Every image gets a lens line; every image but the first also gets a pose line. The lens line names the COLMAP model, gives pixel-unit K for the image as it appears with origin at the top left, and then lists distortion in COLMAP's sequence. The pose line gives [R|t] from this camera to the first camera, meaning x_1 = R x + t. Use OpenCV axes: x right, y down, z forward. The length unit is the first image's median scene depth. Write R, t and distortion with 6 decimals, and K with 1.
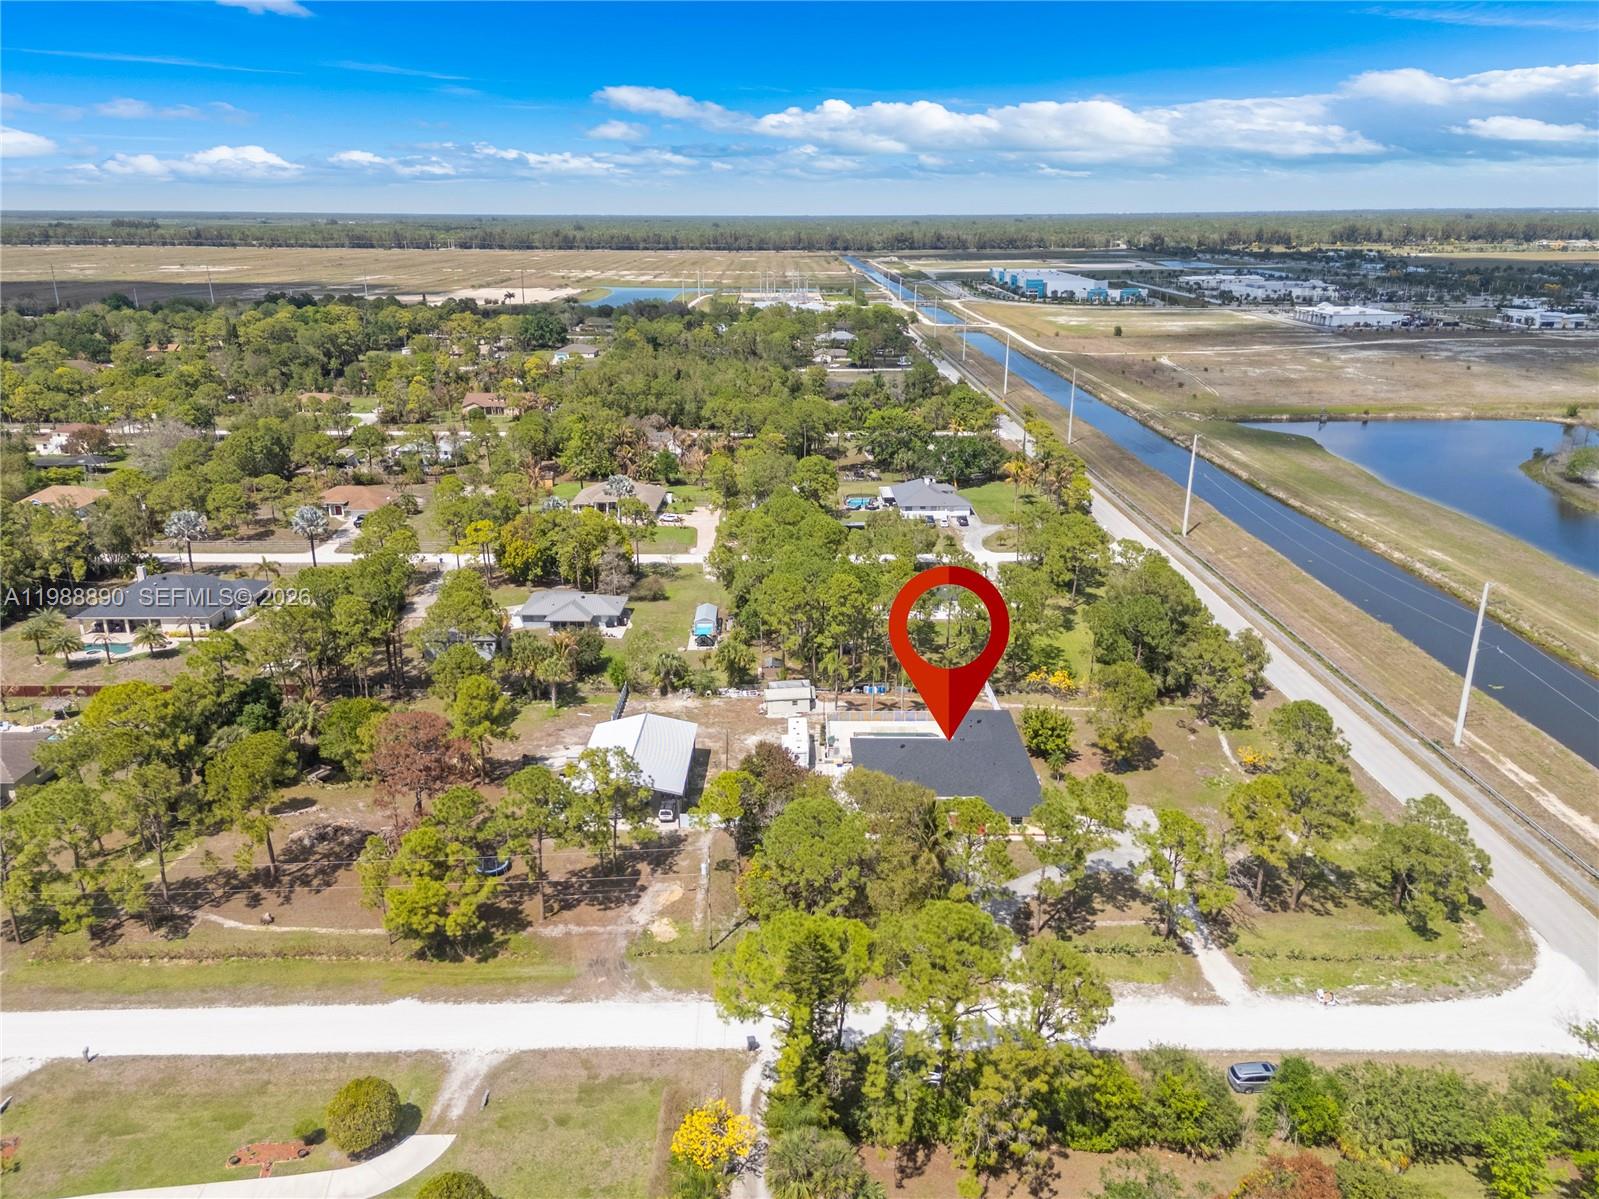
lens RADIAL K [[1198.9, 0, 799.5], [0, 1198.9, 599.5], [0, 0, 1]] dist [0.055089, -0.003535]
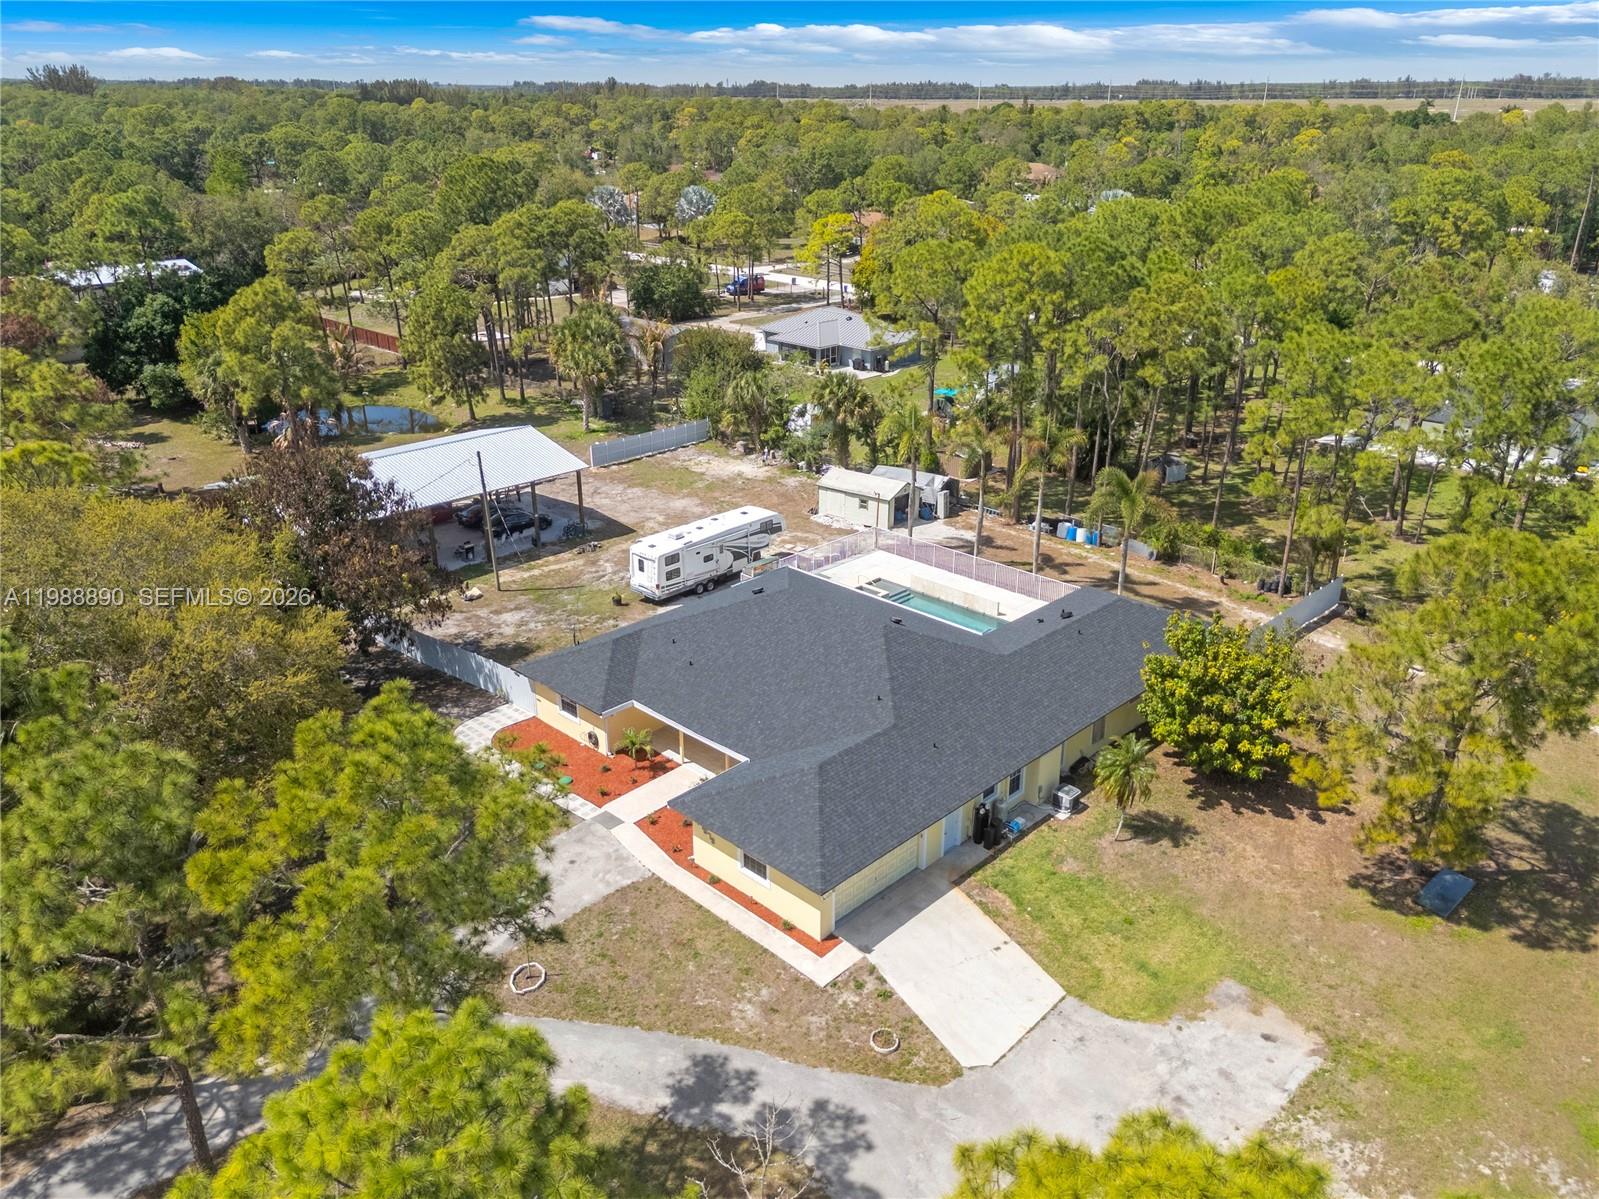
lens RADIAL K [[1198.9, 0, 799.5], [0, 1198.9, 599.5], [0, 0, 1]] dist [0.055089, -0.003535]
pose [[0.721439, 0.271074, -0.637216, 0.420057], [-0.213087, 0.962450, 0.168179, 0.066558], [0.658878, 0.014452, 0.752111, 0.861037]]
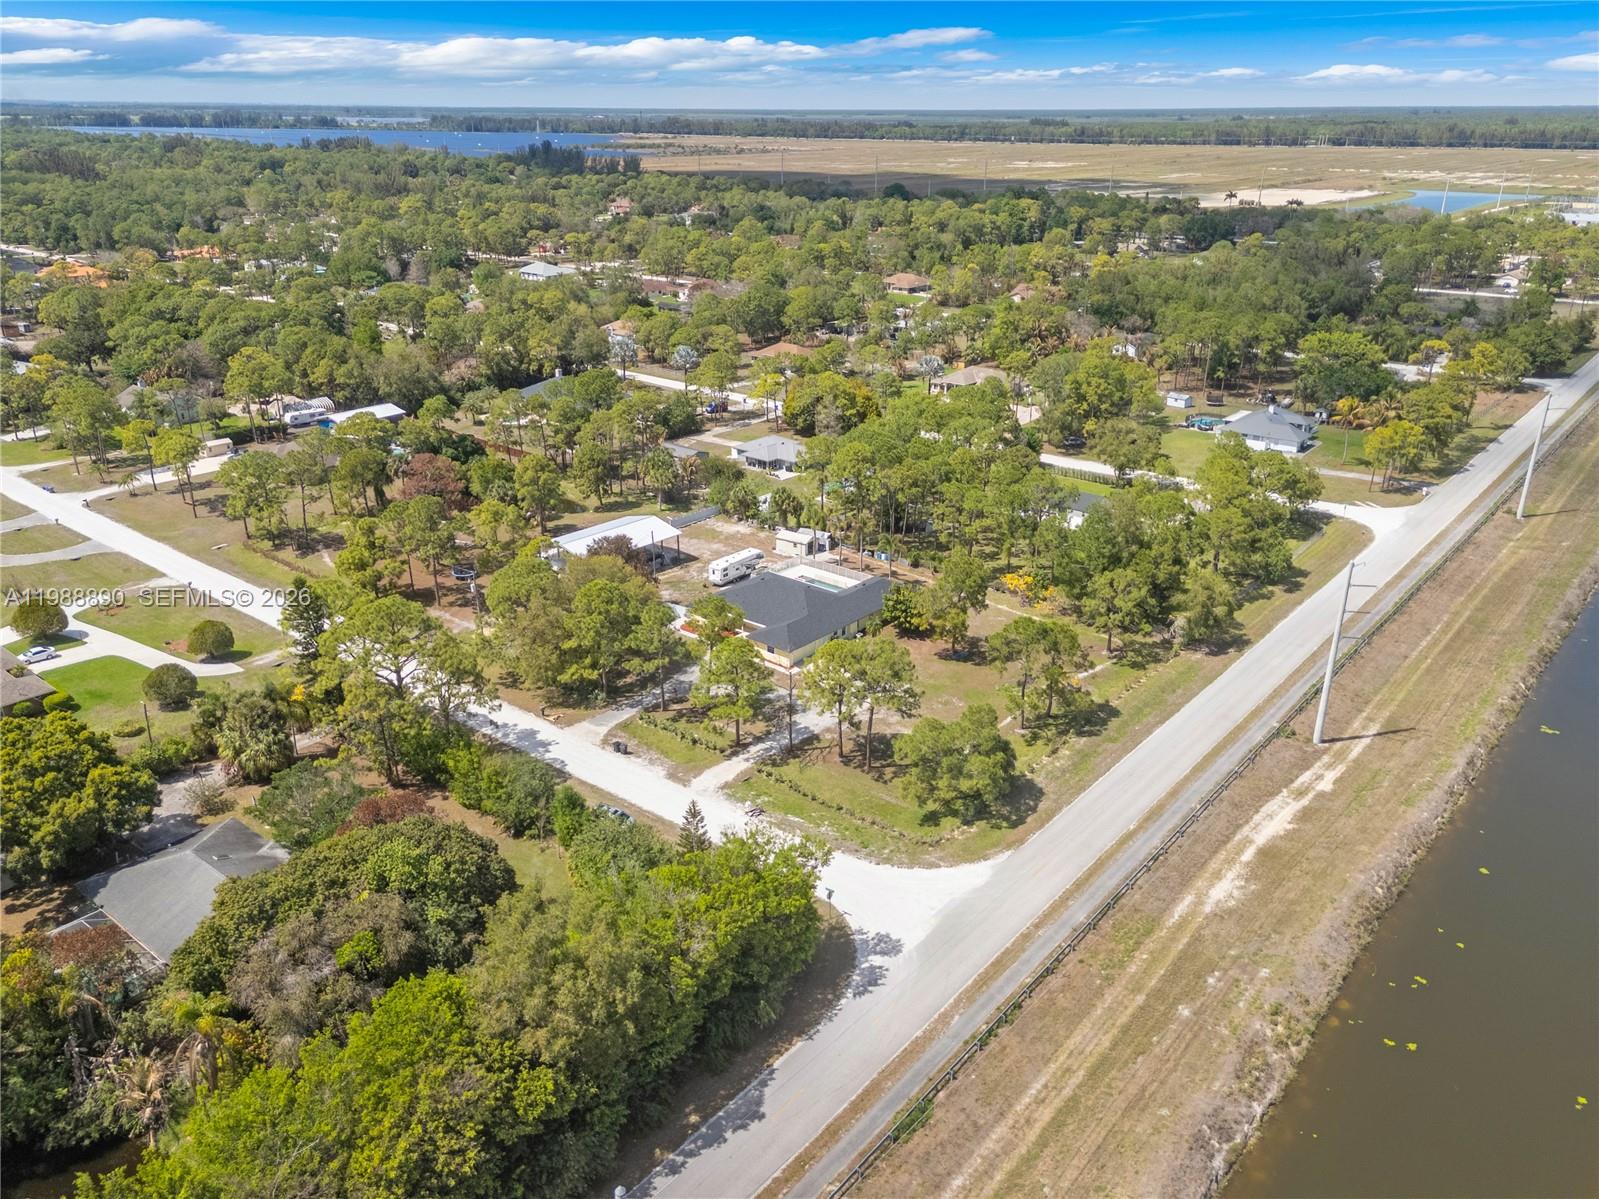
lens RADIAL K [[1198.9, 0, 799.5], [0, 1198.9, 599.5], [0, 0, 1]] dist [0.055089, -0.003535]
pose [[0.767675, 0.246001, -0.591742, 1.003466], [-0.200488, 0.969228, 0.142835, -0.045088], [0.608670, 0.008987, 0.793372, 0.083077]]
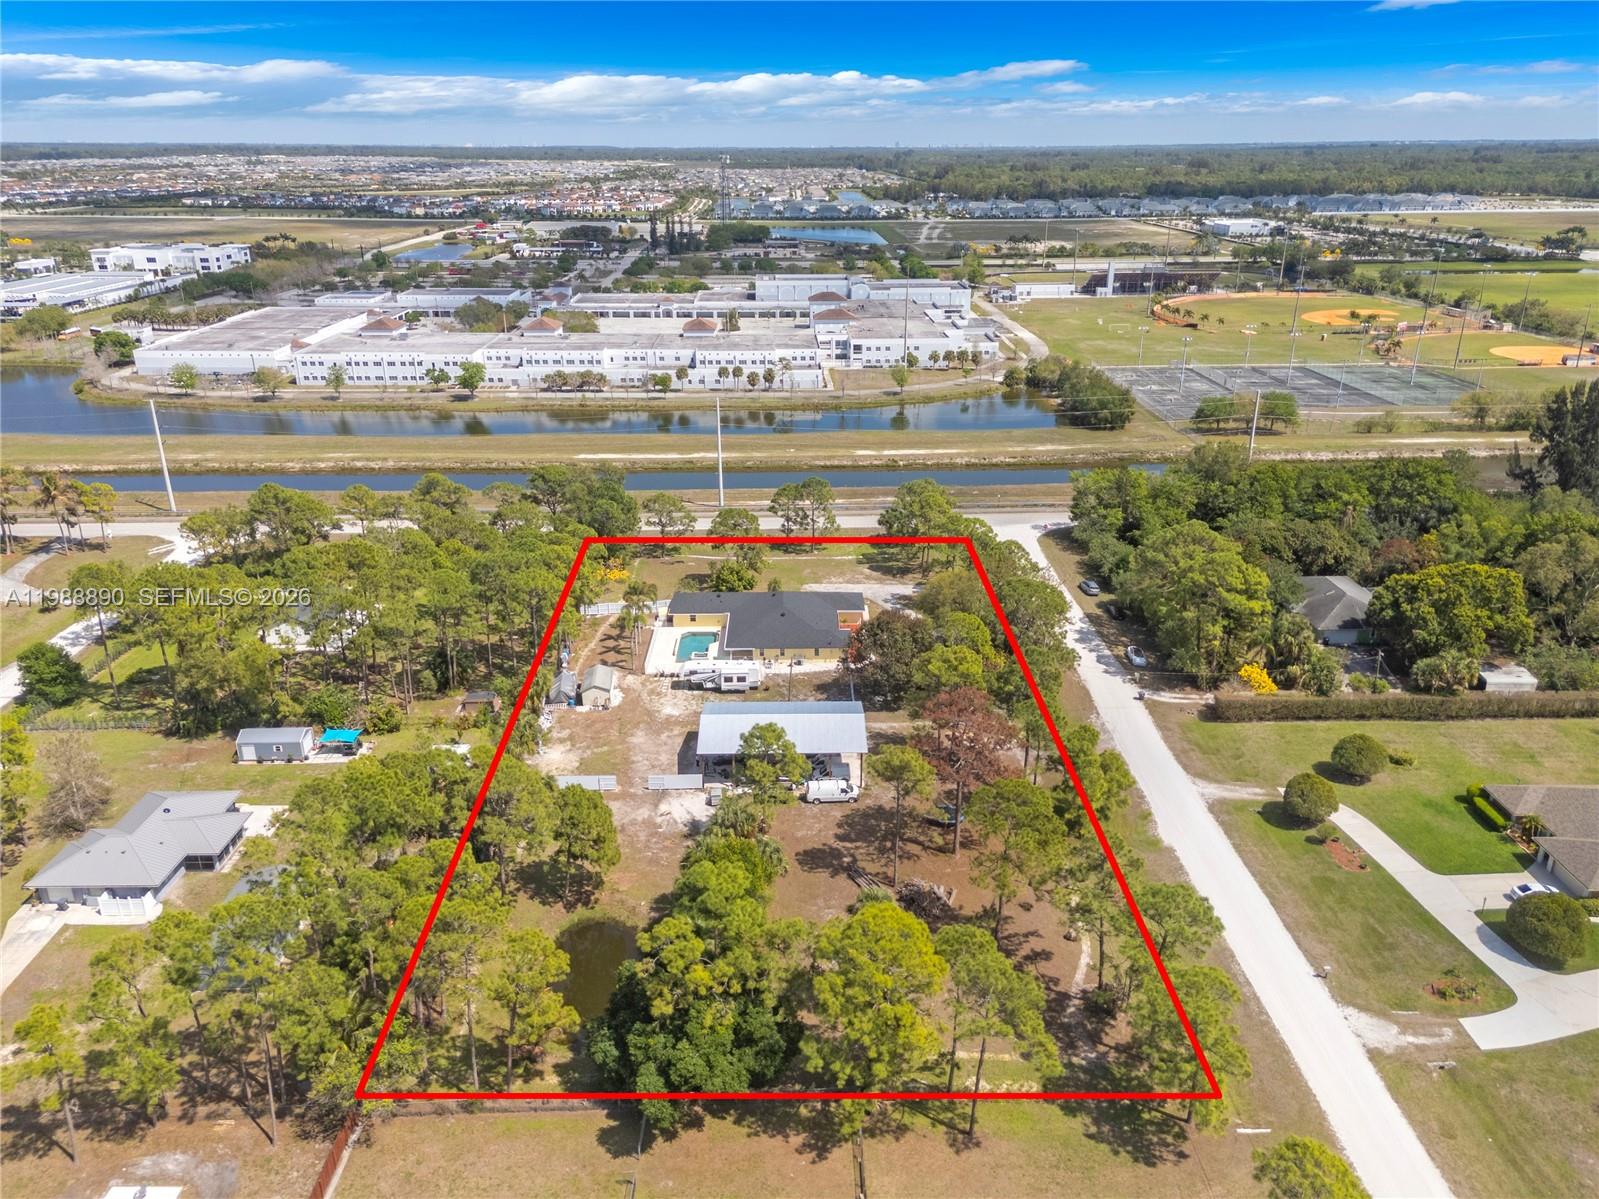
lens RADIAL K [[1198.9, 0, 799.5], [0, 1198.9, 599.5], [0, 0, 1]] dist [0.055089, -0.003535]
pose [[-0.012582, -0.350163, 0.936604, -1.275319], [0.343502, 0.878161, 0.332927, -0.327931], [-0.939068, 0.325914, 0.109232, 1.023769]]
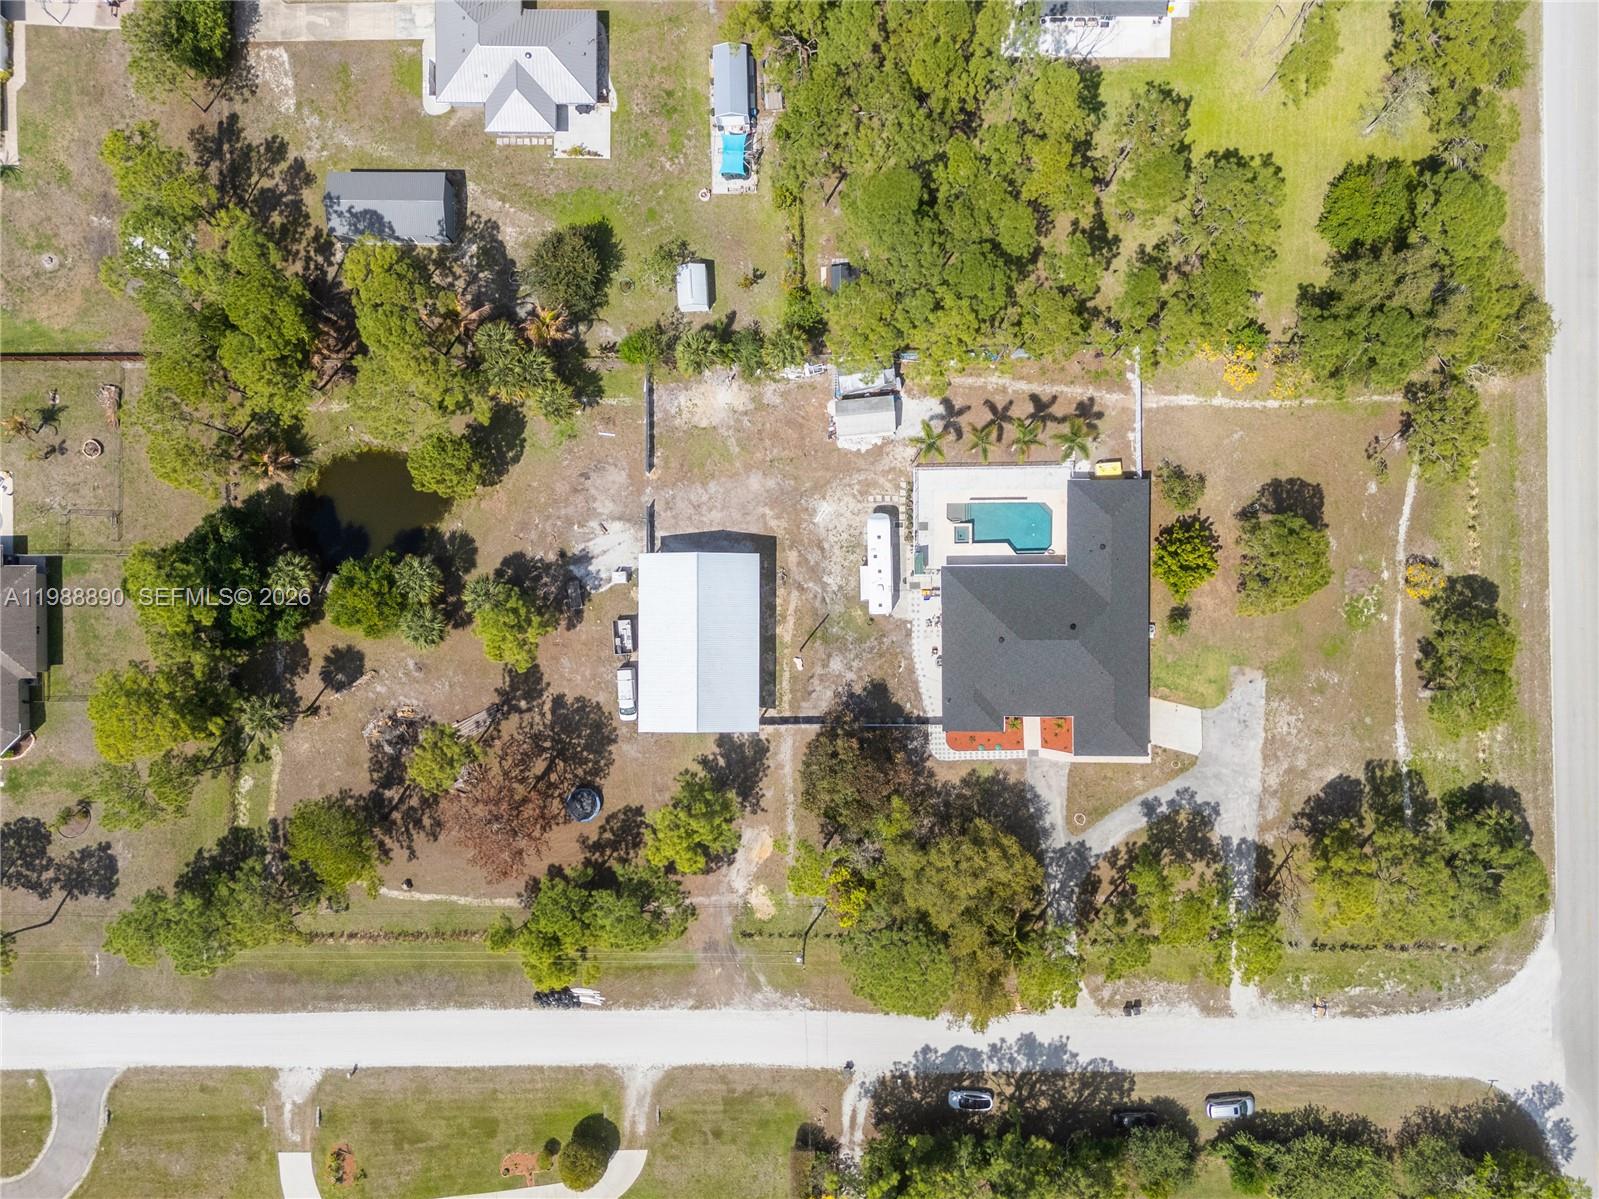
lens RADIAL K [[1198.9, 0, 799.5], [0, 1198.9, 599.5], [0, 0, 1]] dist [0.055089, -0.003535]
pose [[0.999440, -0.007499, -0.032611, -0.038338], [0.033317, 0.313602, 0.948970, -0.875430], [0.003111, -0.949525, 0.313677, 0.909405]]
